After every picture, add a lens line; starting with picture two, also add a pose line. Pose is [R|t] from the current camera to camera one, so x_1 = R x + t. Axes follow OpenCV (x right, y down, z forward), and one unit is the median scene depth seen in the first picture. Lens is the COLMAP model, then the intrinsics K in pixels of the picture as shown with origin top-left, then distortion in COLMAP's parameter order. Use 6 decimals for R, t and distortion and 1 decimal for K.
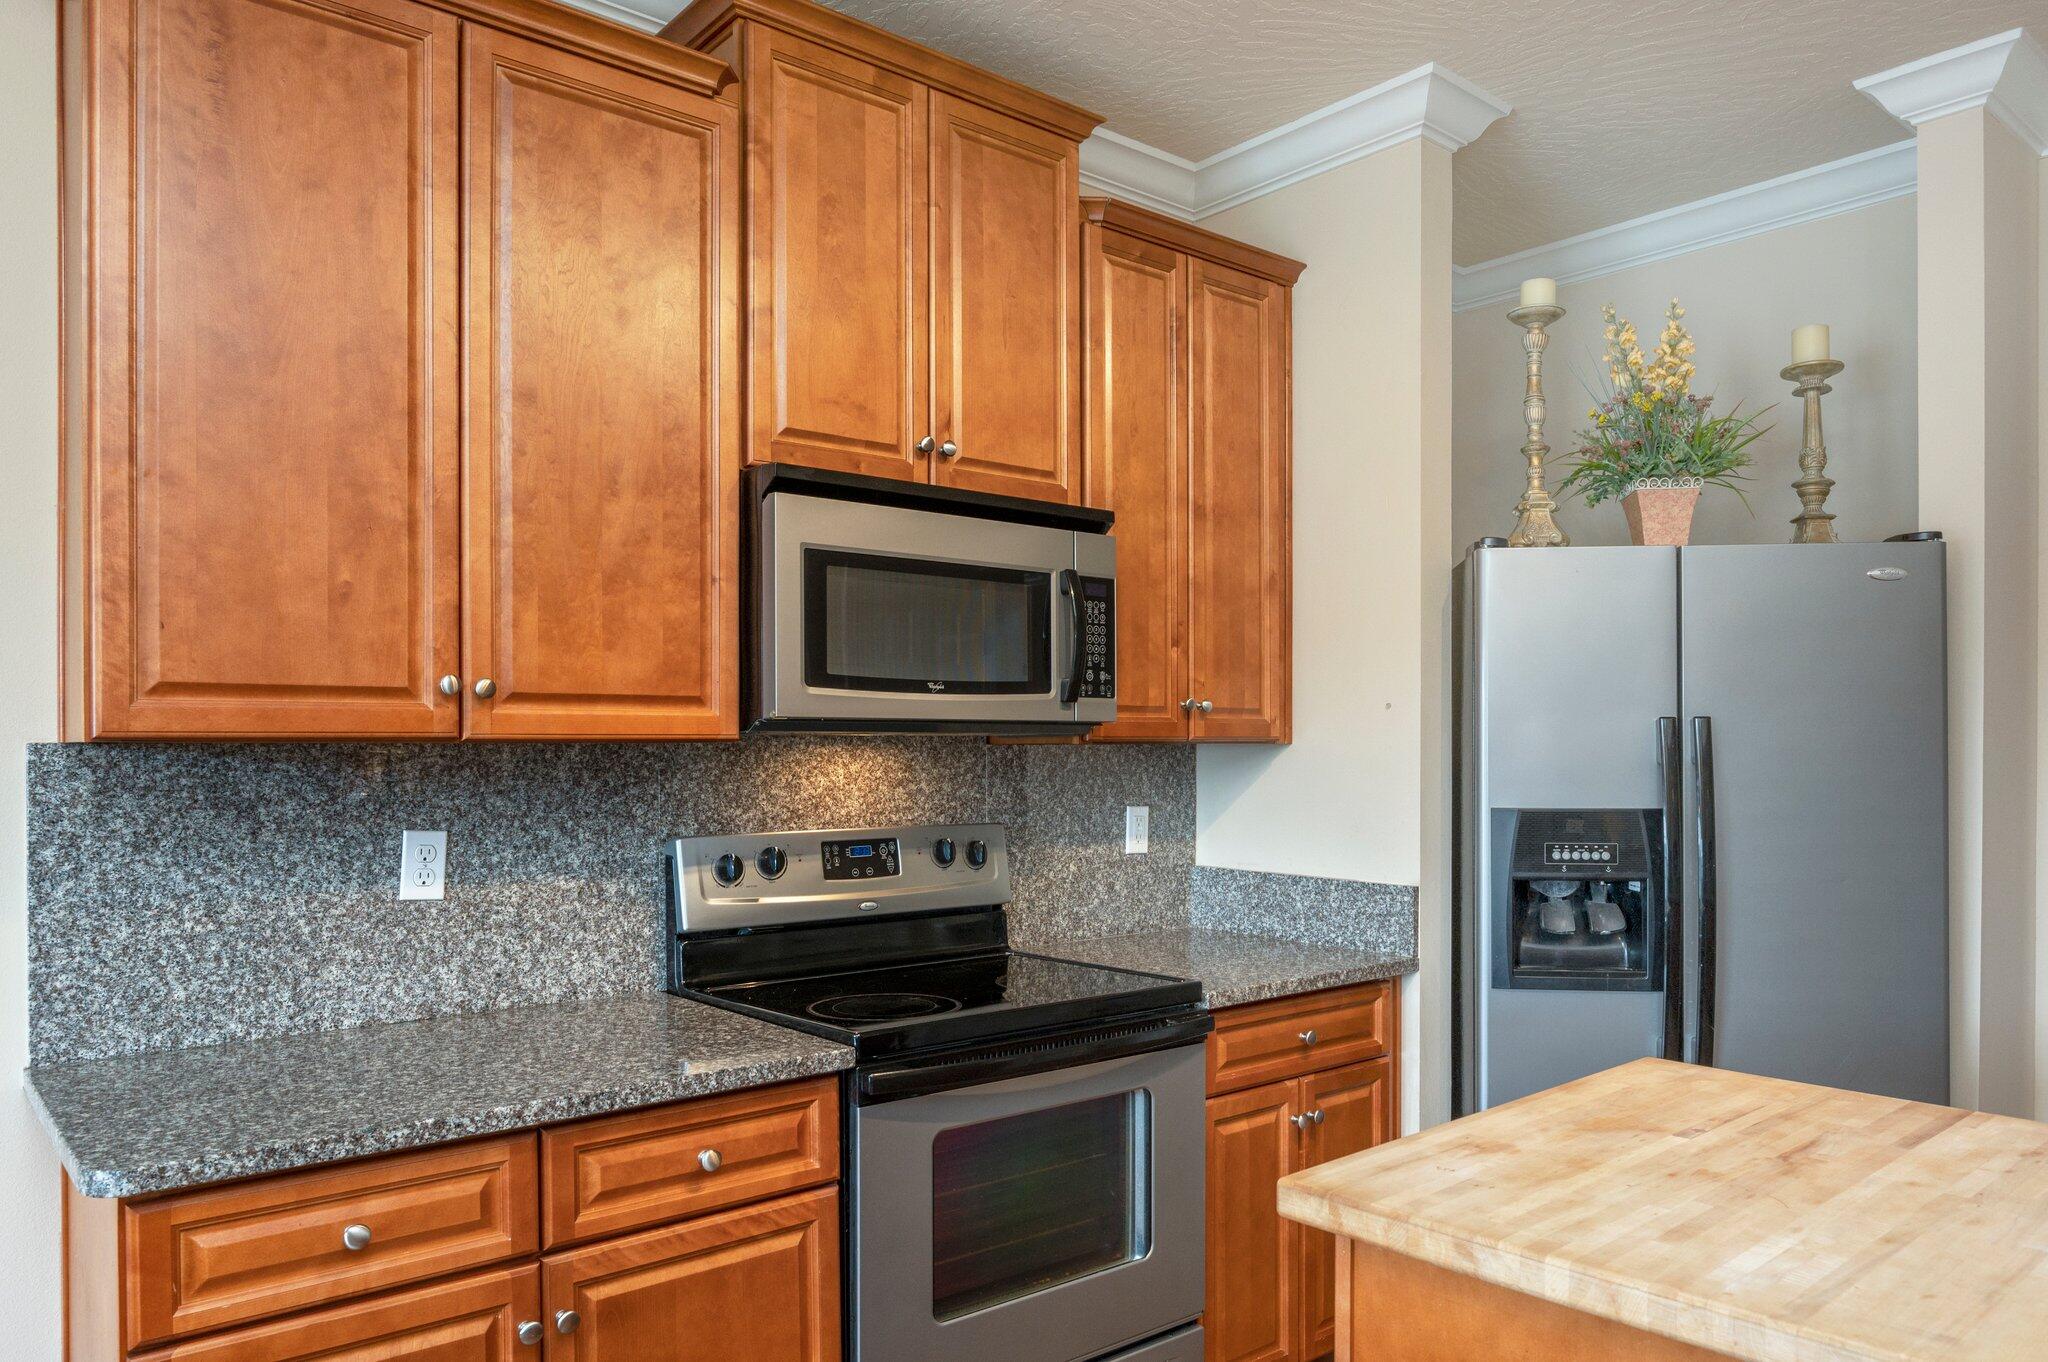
lens RADIAL K [[1364.5, 0, 1020.7], [0, 1364.5, 759.1], [0, 0, 1]] dist [-0.021279, -0.003791]
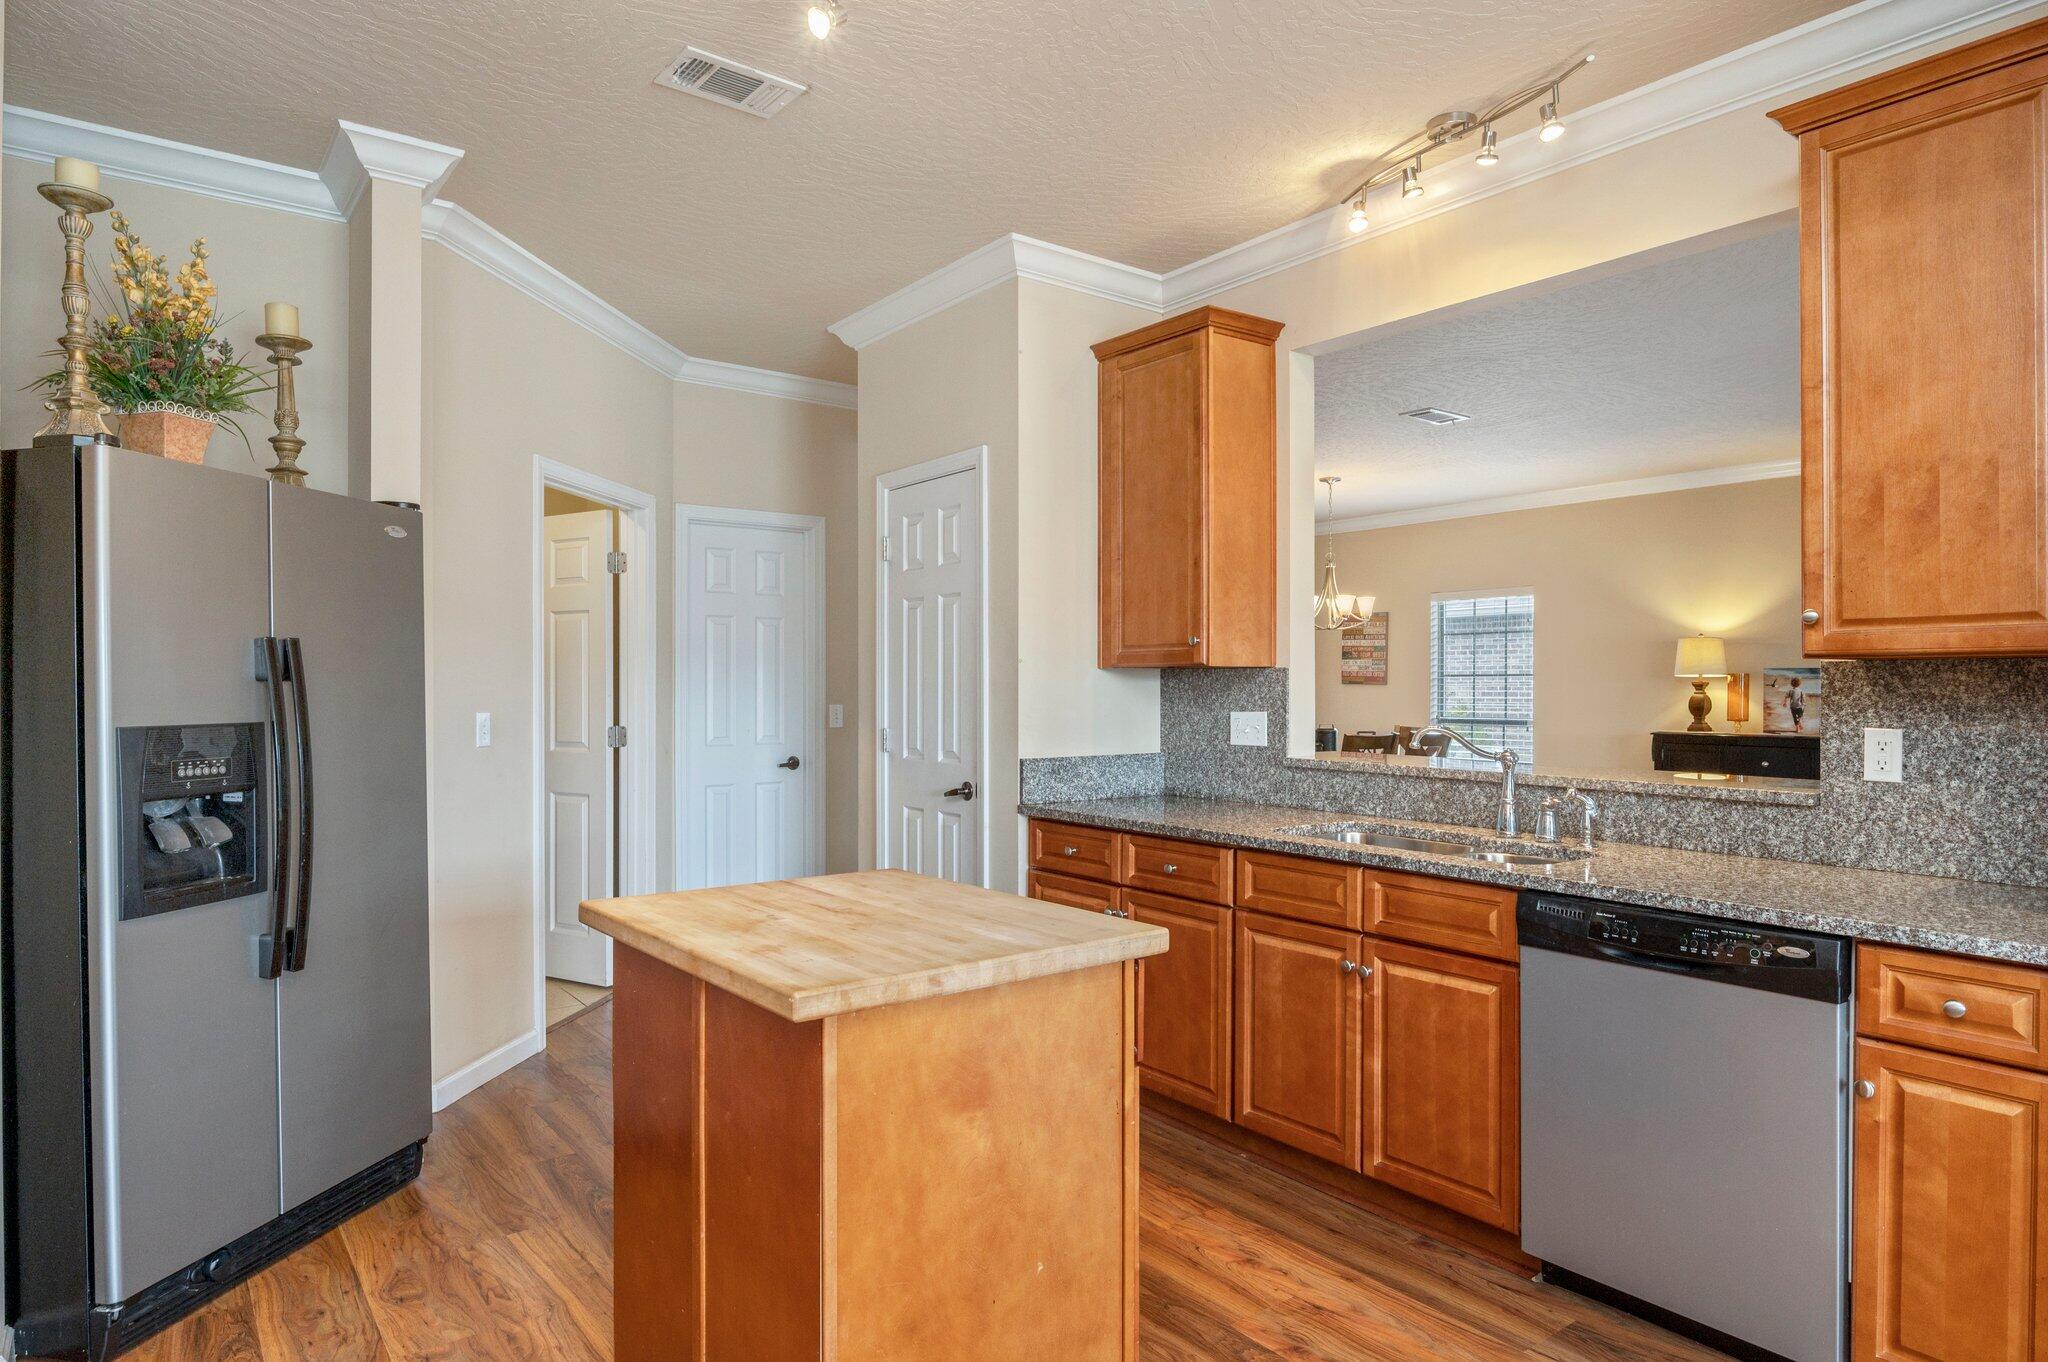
lens RADIAL K [[1187.1, 0, 1034.5], [0, 1187.1, 693.0], [0, 0, 1]] dist [-0.013578, 0.000217]
pose [[0.040821, -0.005676, 0.999150, -0.574881], [0.005661, 0.999969, 0.005450, 0.015393], [-0.999150, 0.005434, 0.040852, 0.457302]]
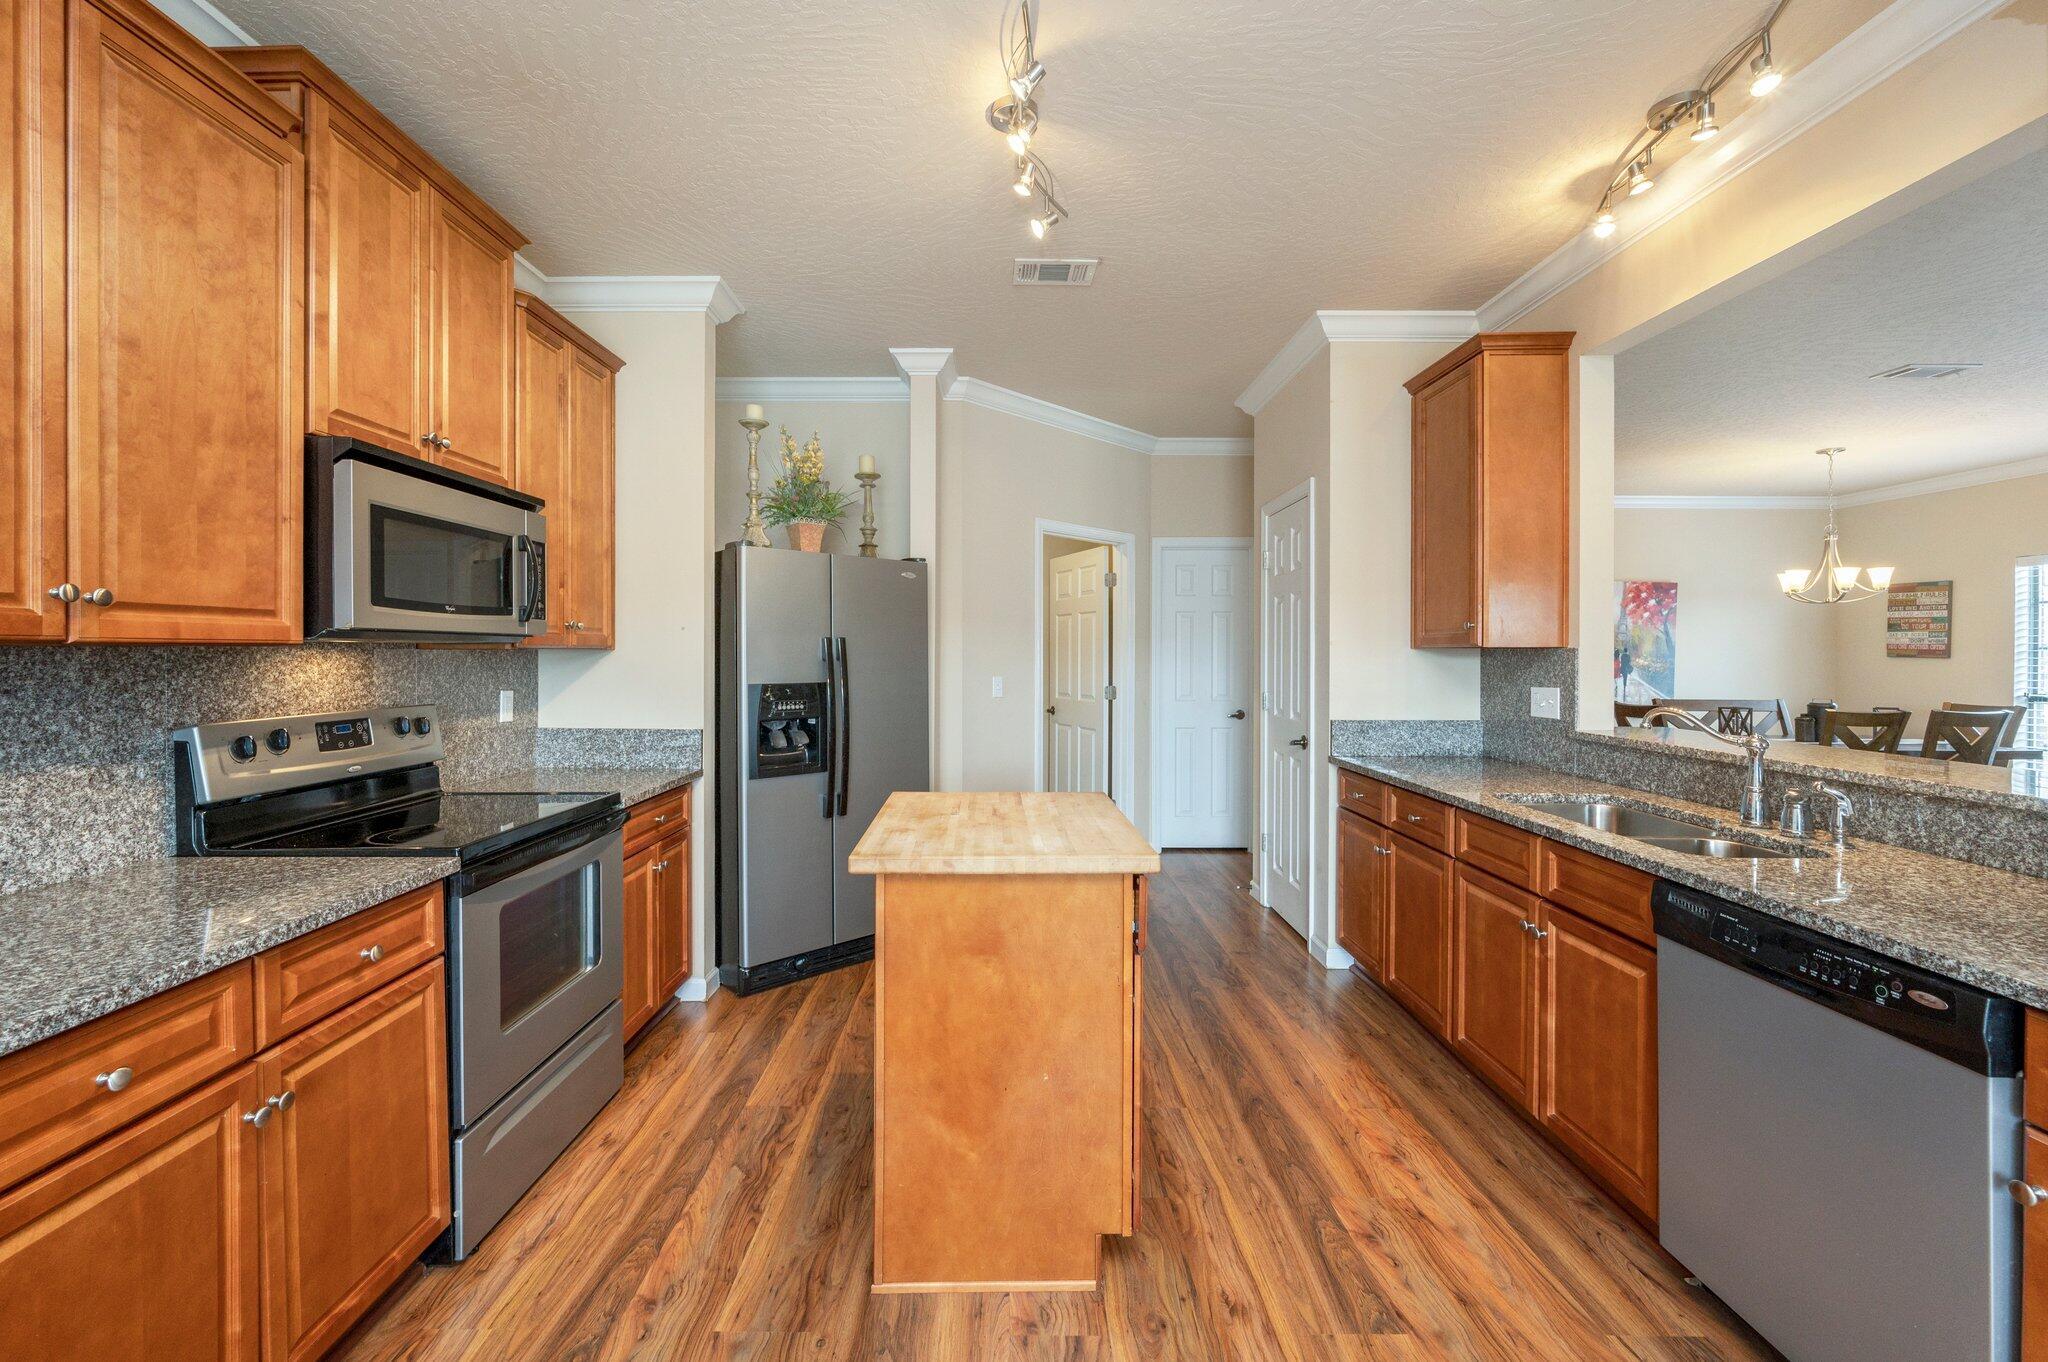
lens RADIAL K [[831.2, 0, 1003.5], [0, 831.2, 660.0], [0, 0, 1]] dist [-0.009984, 0.001192]
pose [[0.642057, -0.004524, 0.766644, -0.411437], [0.004067, 0.999989, 0.002495, 0.001341], [-0.766646, 0.001516, 0.642068, -0.012164]]
